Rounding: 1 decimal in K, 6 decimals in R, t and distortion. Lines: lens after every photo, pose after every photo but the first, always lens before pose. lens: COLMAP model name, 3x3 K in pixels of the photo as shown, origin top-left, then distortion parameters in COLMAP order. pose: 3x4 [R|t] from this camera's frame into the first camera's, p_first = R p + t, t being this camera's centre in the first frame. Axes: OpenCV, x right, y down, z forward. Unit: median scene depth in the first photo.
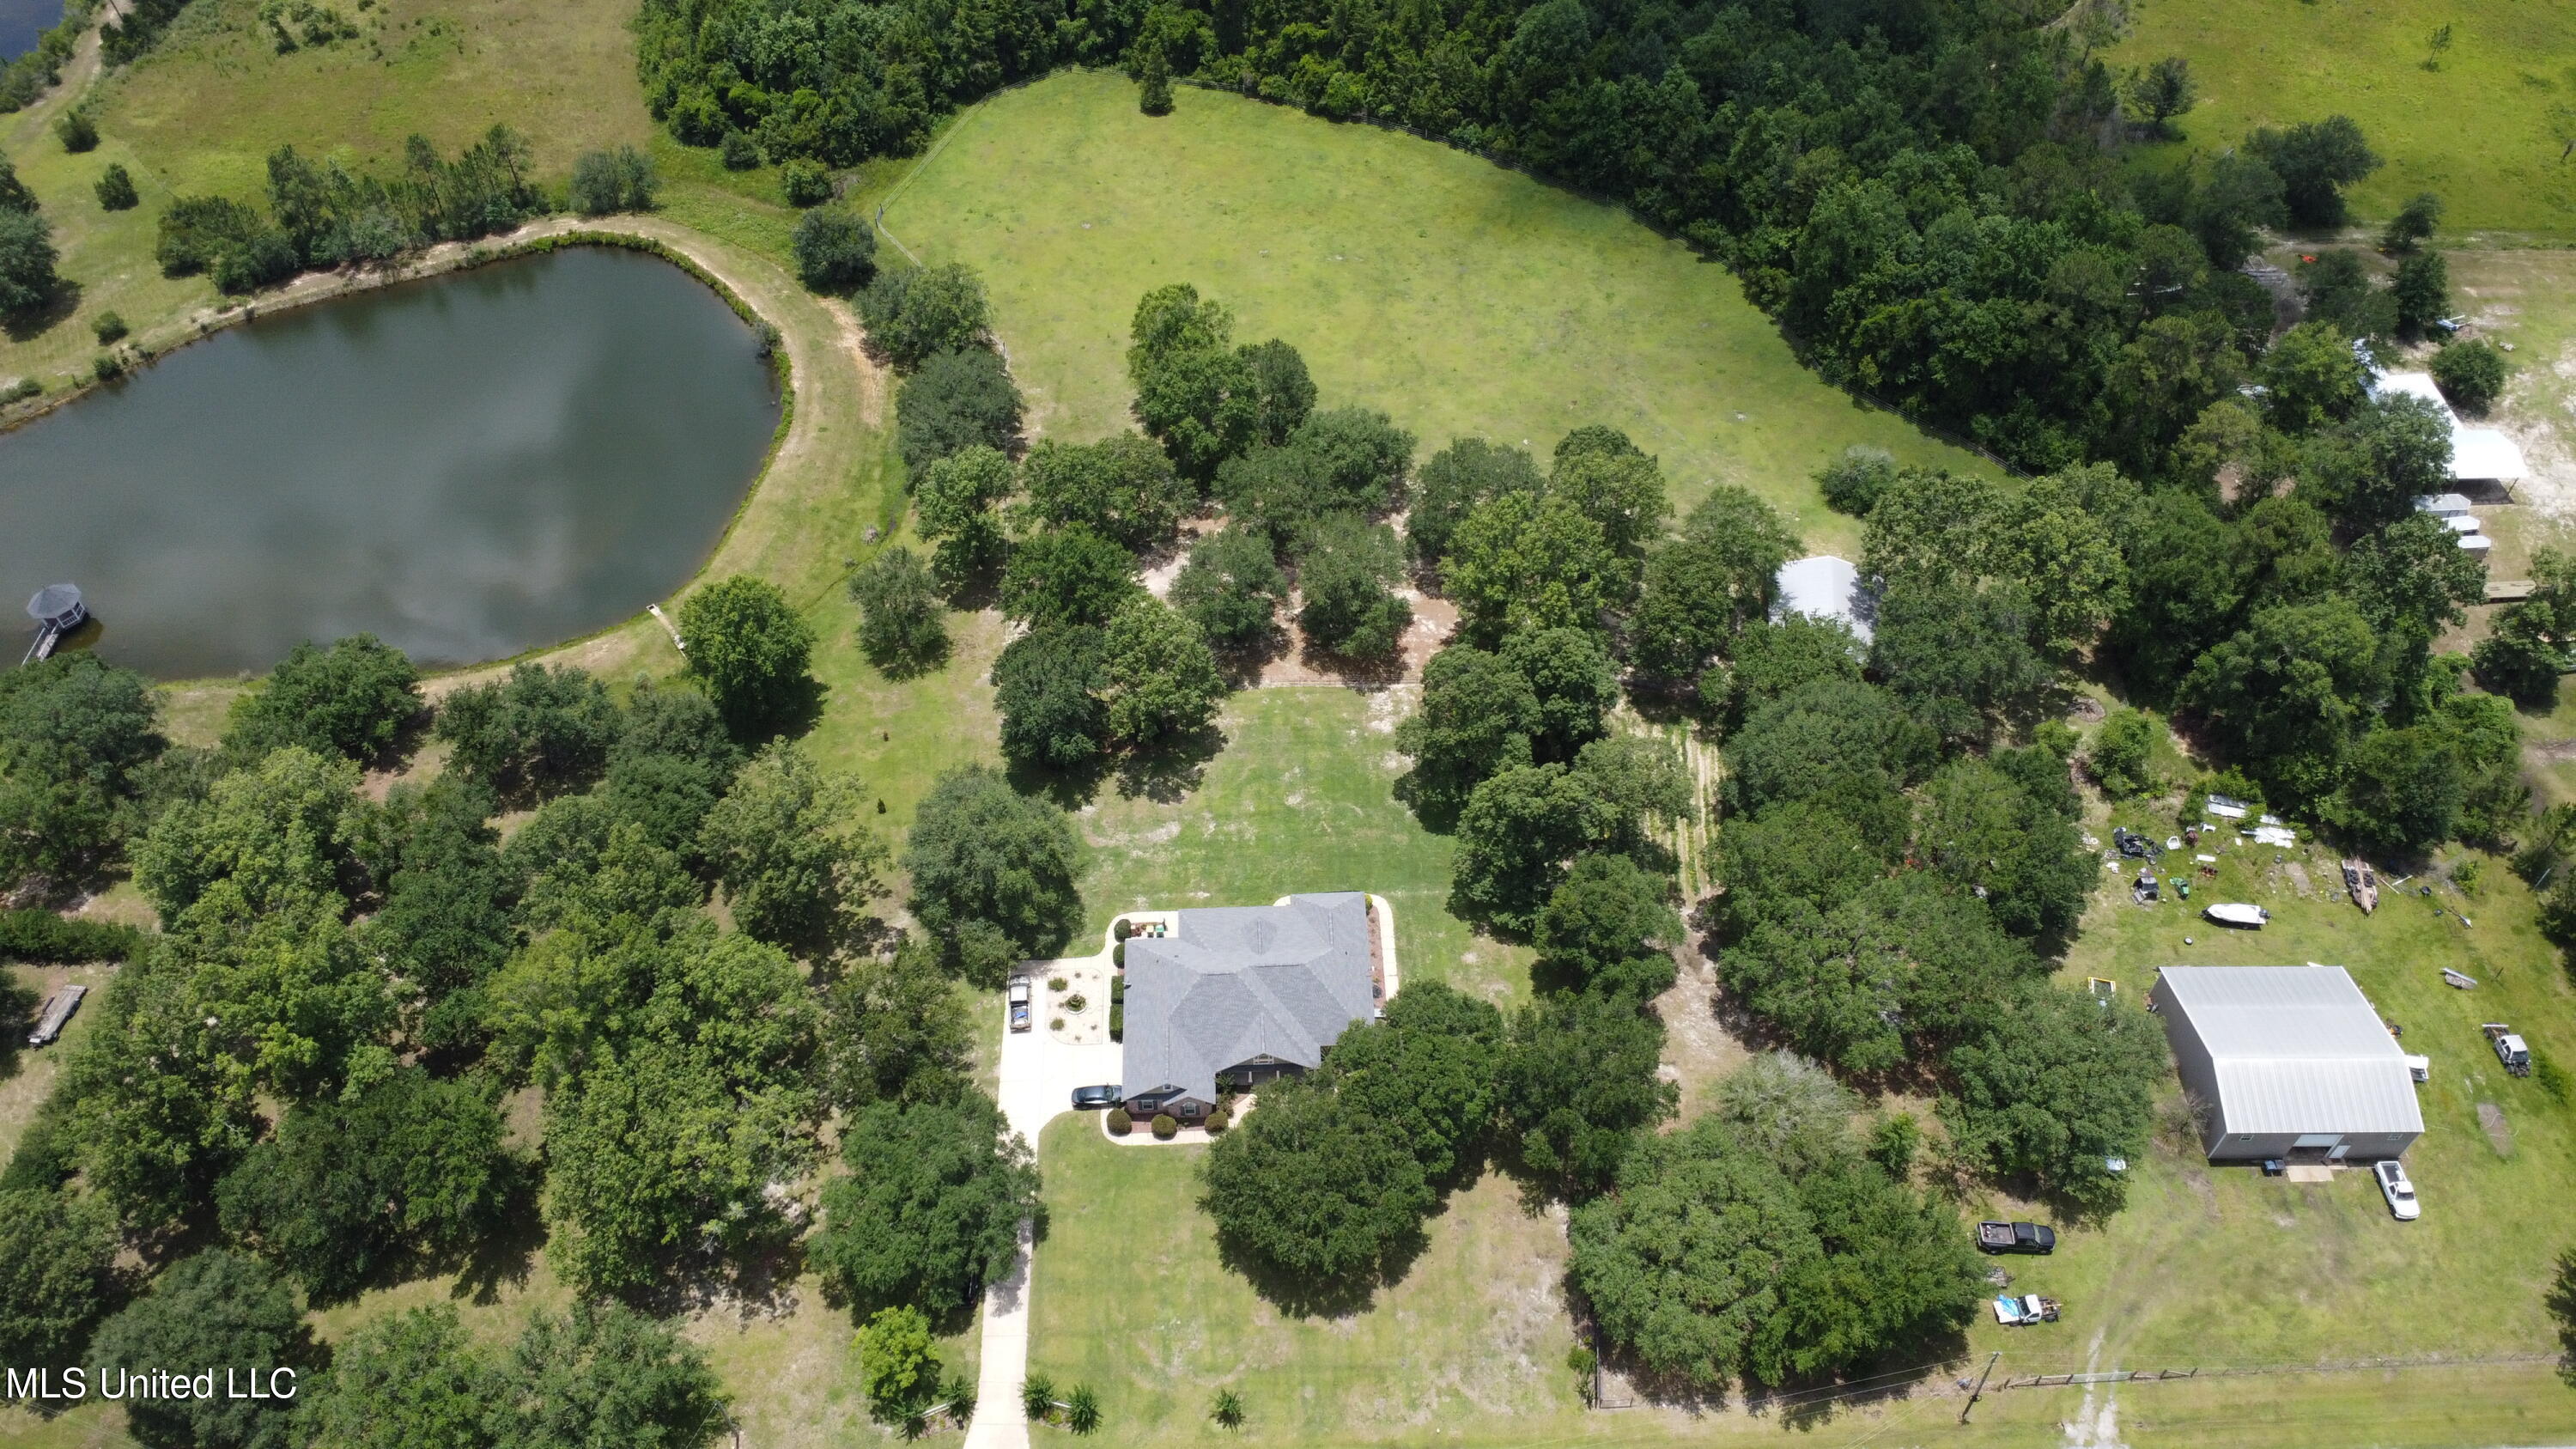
lens RADIAL K [[1844.9, 0, 1281.0], [0, 1844.9, 725.4], [0, 0, 1]] dist [-0.022800, -0.013129]
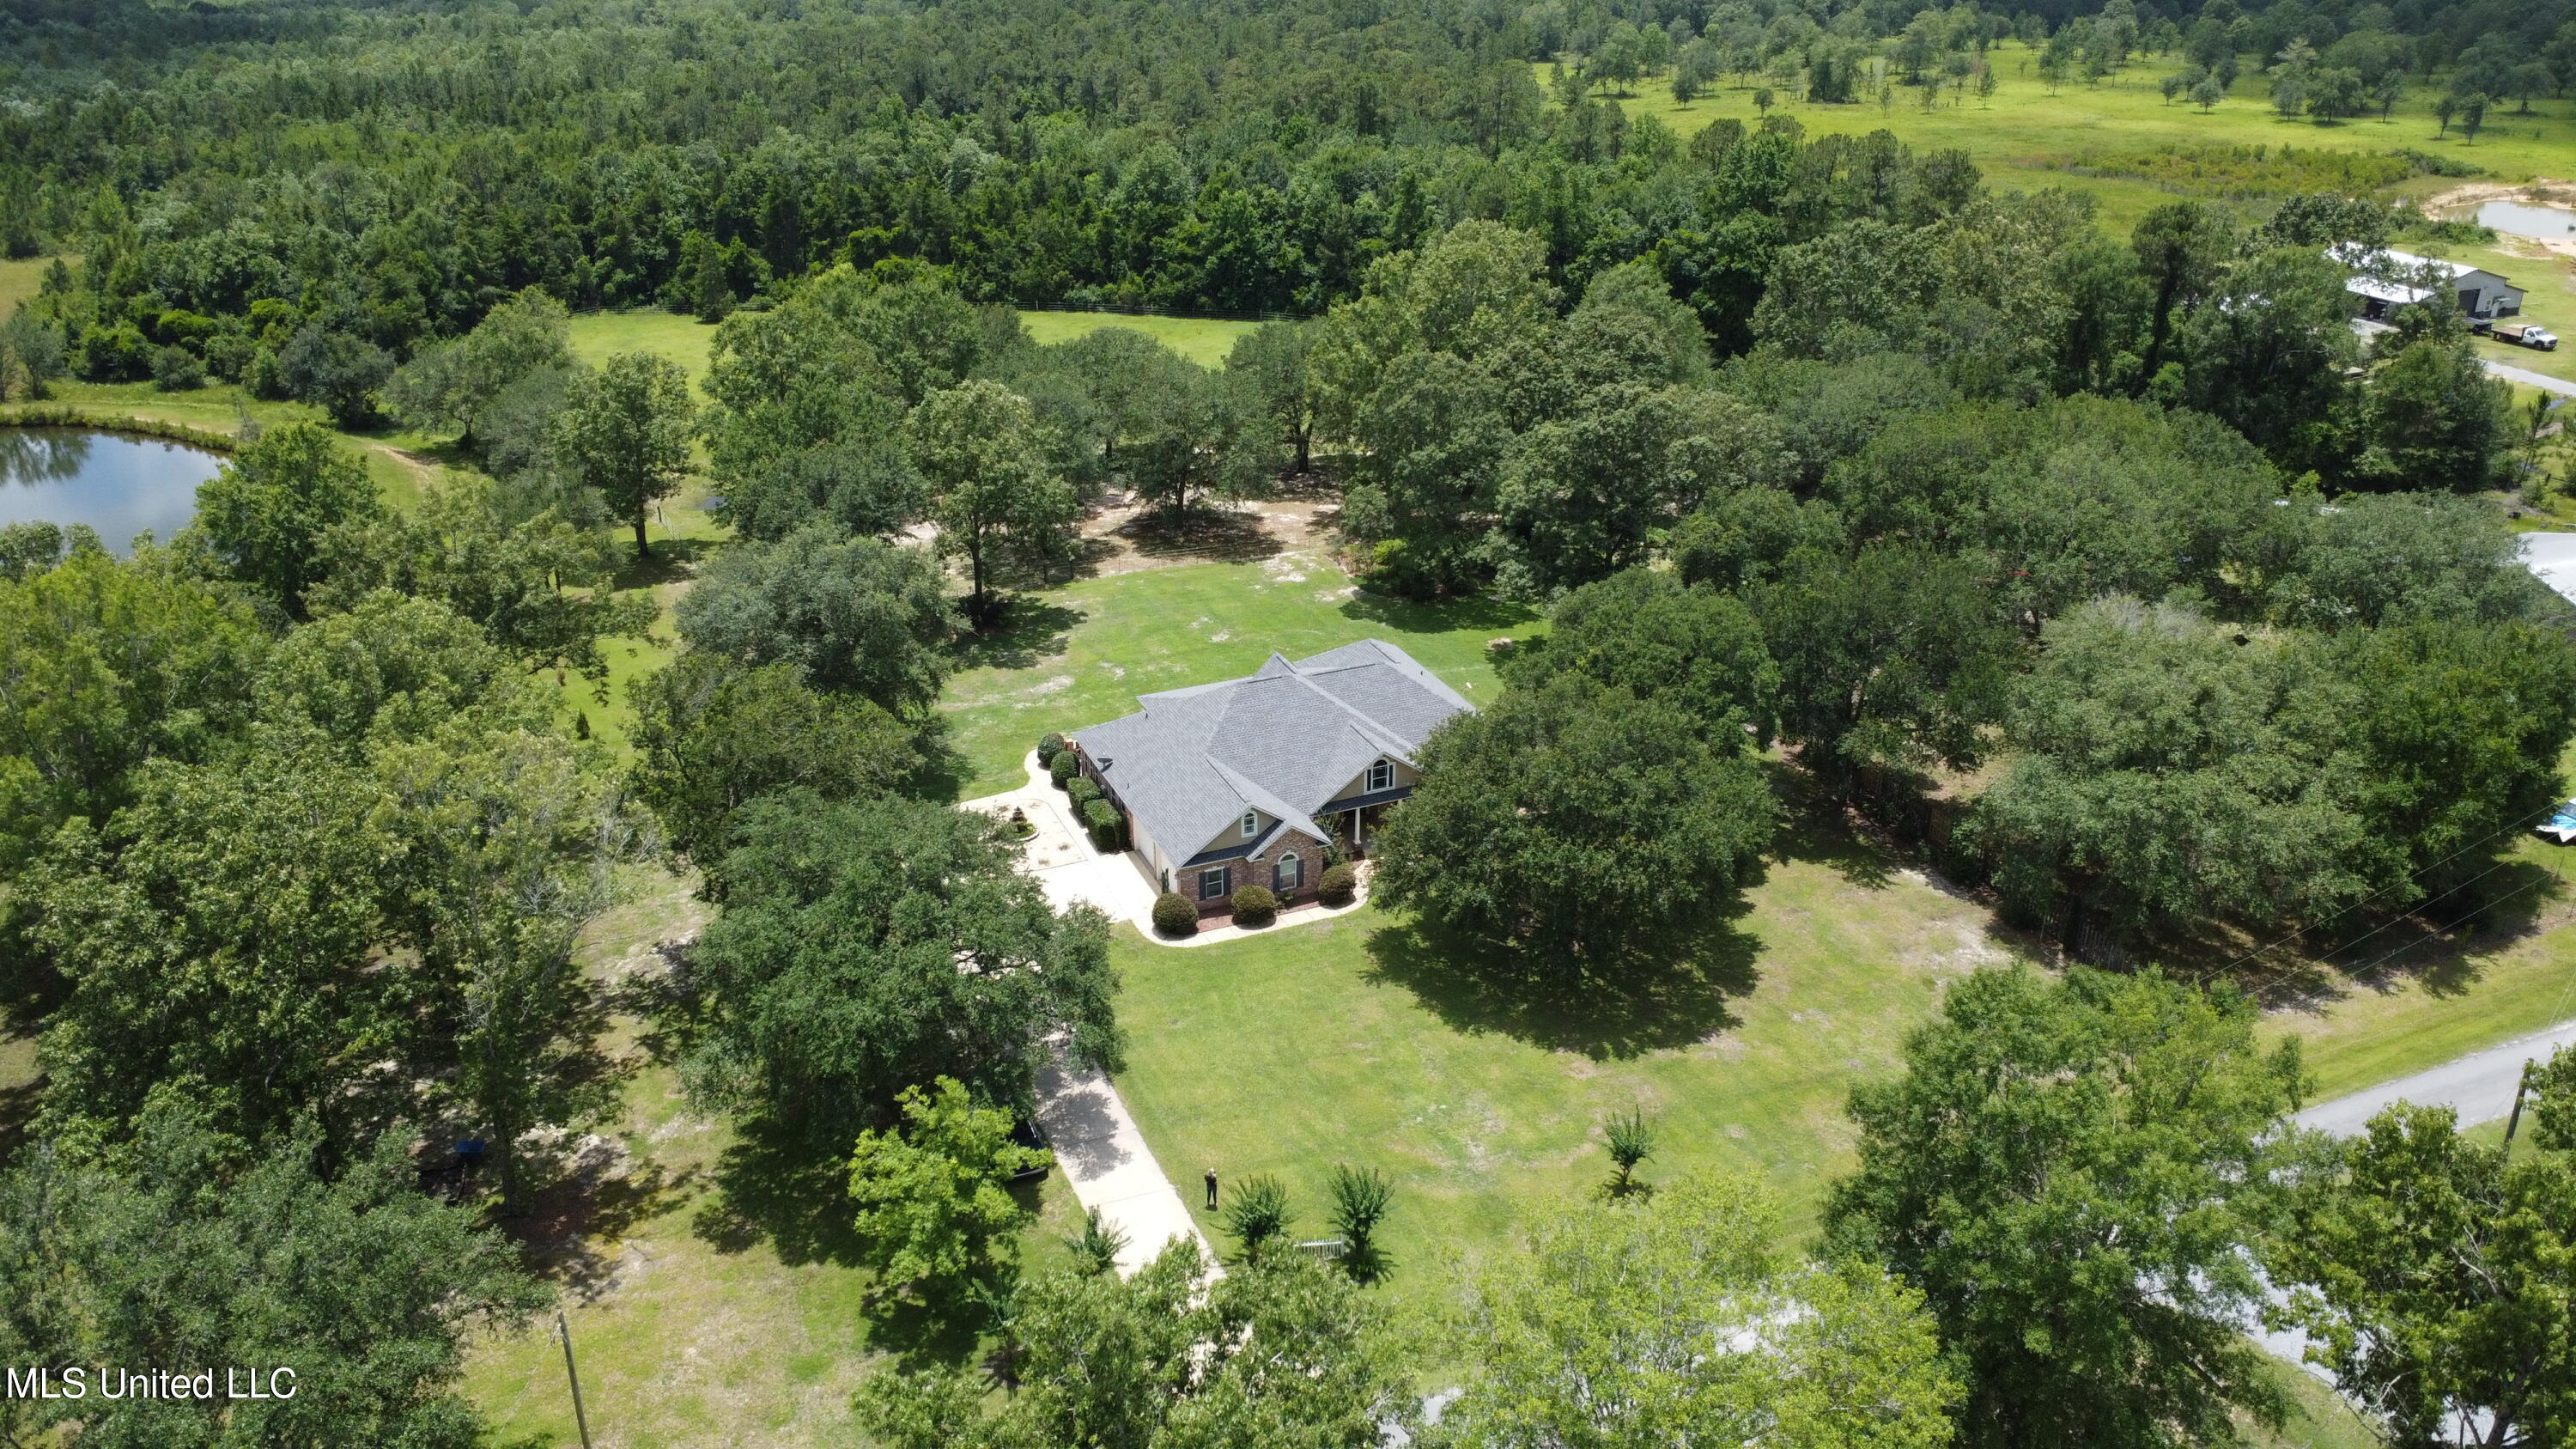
lens RADIAL K [[1862.2, 0, 1288.0], [0, 1862.2, 724.5], [0, 0, 1]] dist [0.001812, -0.062698]
pose [[0.934323, -0.147638, 0.324412, -0.166562], [0.263855, 0.898411, -0.351053, 0.268123], [-0.239626, 0.413594, 0.878362, 0.338769]]
